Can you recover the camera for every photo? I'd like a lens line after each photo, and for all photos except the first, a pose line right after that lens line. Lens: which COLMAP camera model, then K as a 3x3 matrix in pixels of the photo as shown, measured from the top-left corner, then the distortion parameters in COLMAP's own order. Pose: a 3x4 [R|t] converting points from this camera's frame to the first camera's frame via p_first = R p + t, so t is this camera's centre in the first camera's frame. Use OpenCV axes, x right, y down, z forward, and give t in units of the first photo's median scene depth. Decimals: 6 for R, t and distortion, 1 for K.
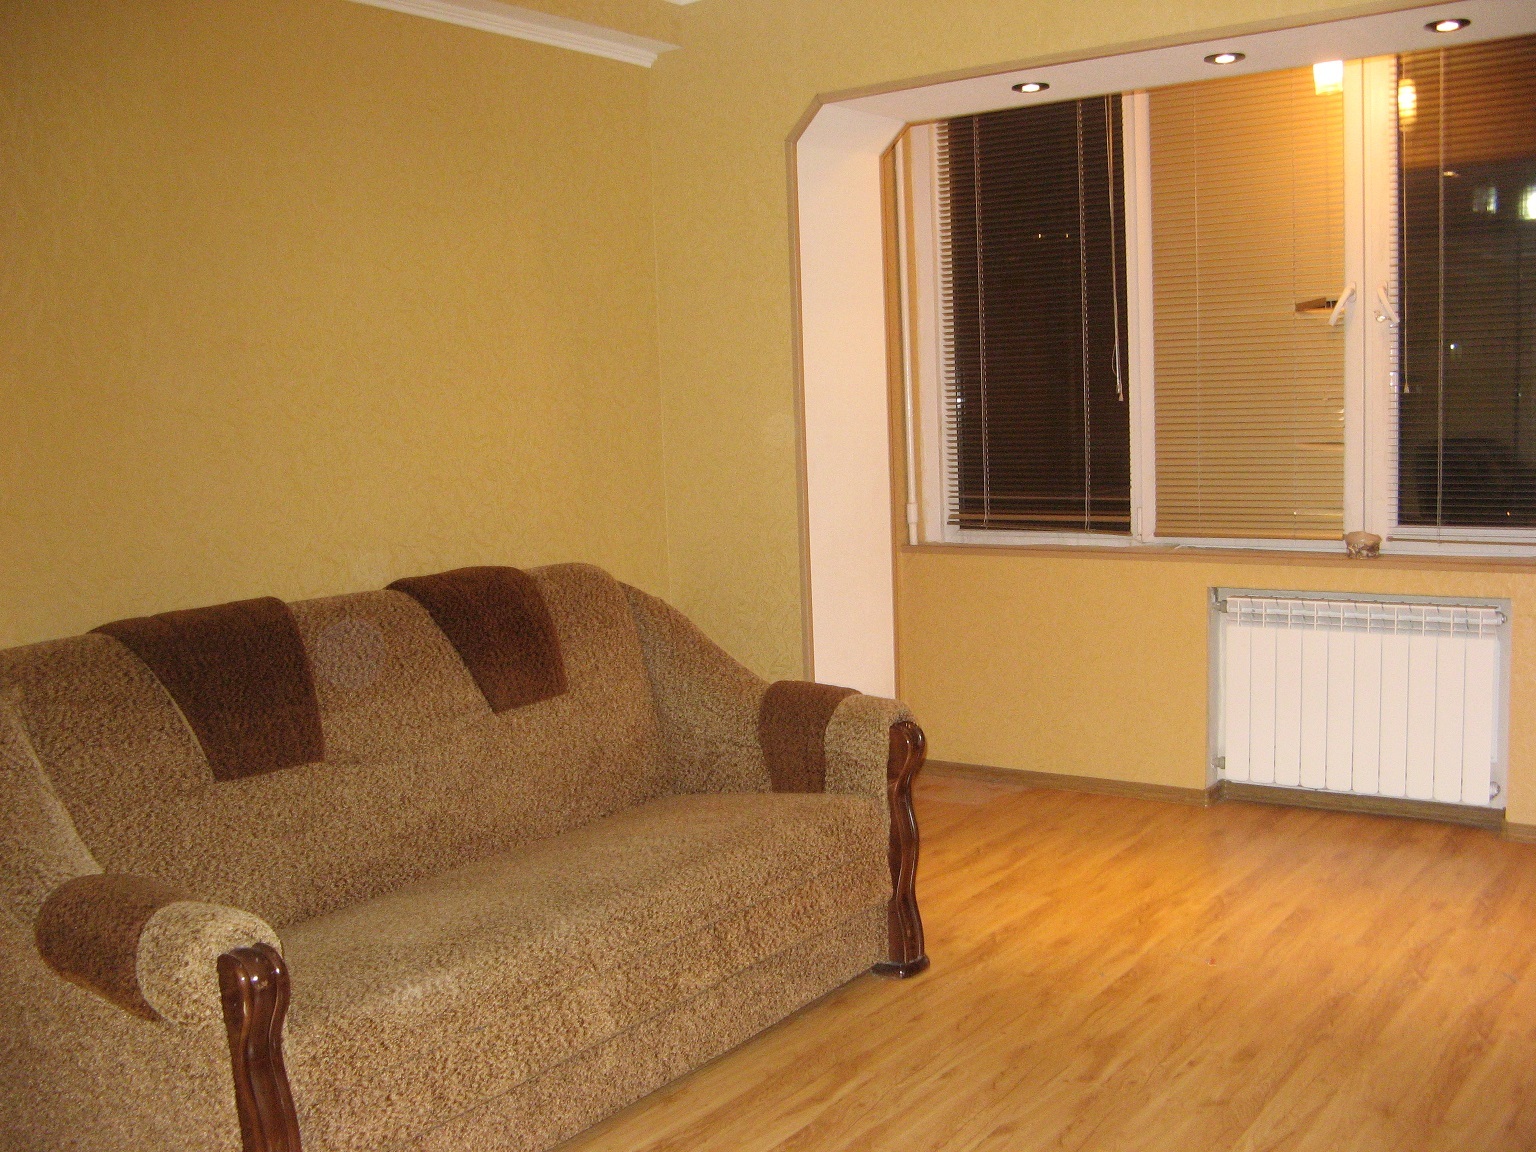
lens RADIAL K [[1557.3, 0, 776.5], [0, 1557.3, 601.9], [0, 0, 1]] dist [-0.213135, 0.256593]
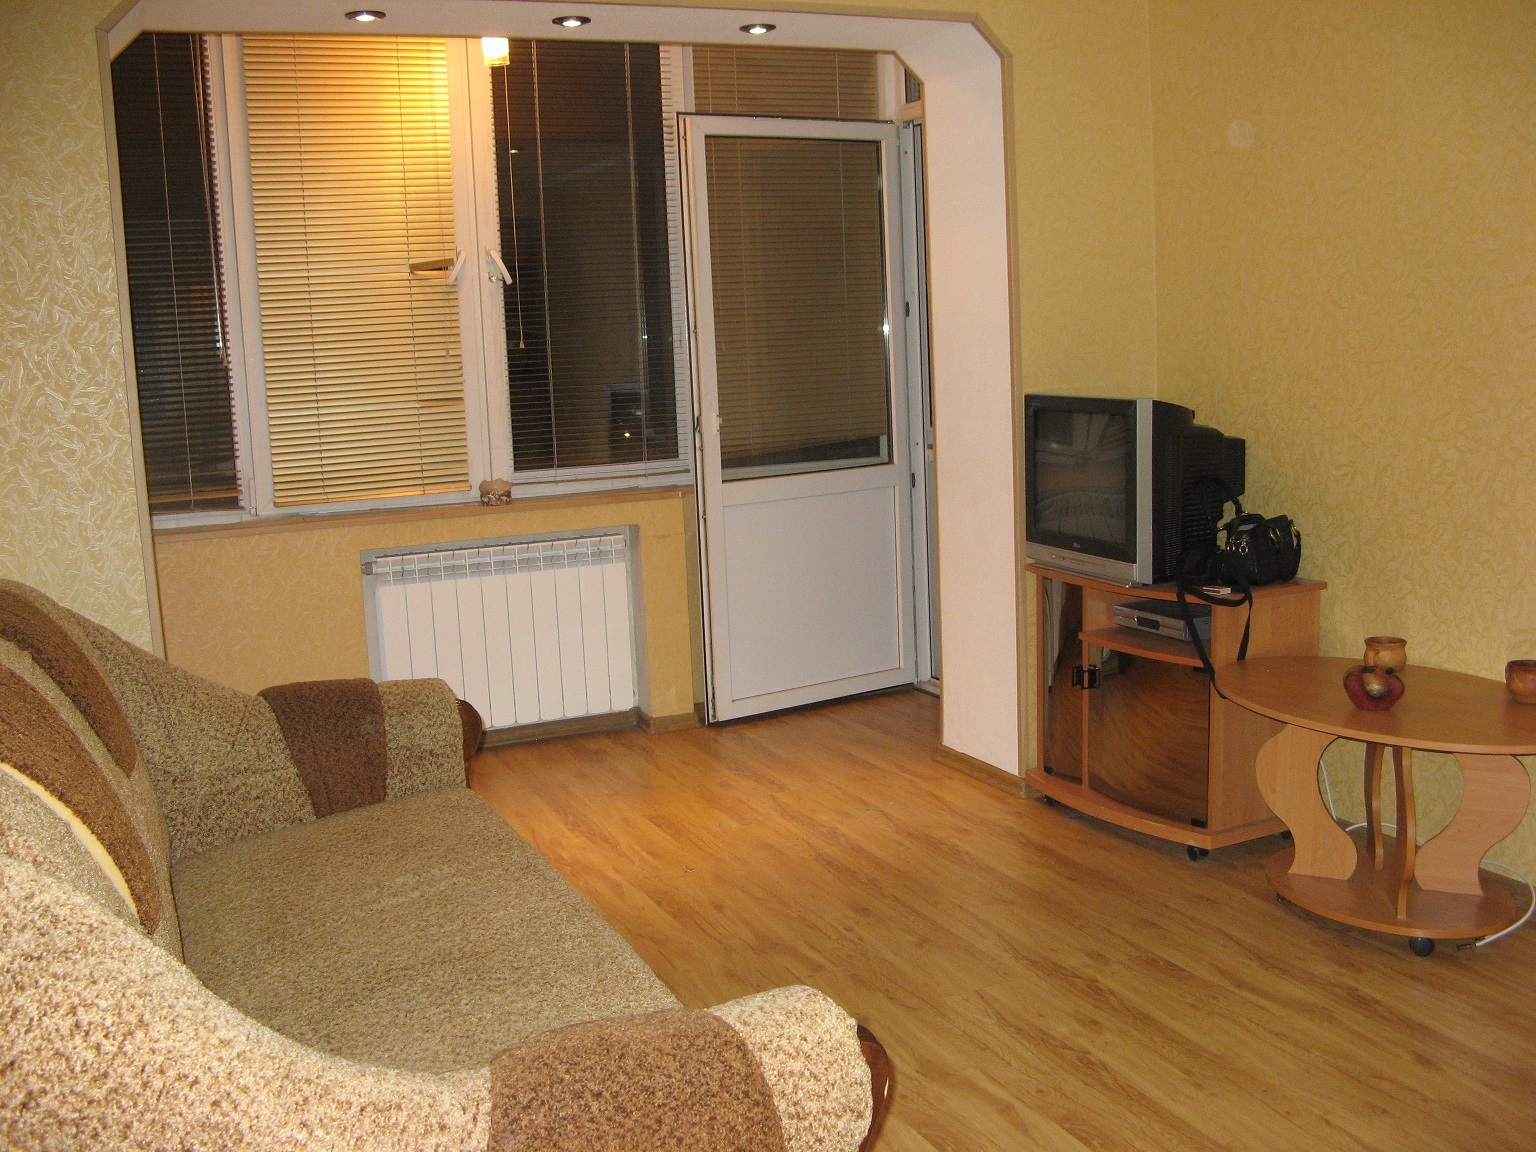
lens RADIAL K [[1557.3, 0, 776.5], [0, 1557.3, 601.9], [0, 0, 1]] dist [-0.213135, 0.256593]
pose [[0.502841, -0.129050, 0.854691, -0.485216], [0.128142, 0.988996, 0.073938, -0.017923], [-0.854828, 0.072343, 0.513845, 0.308447]]
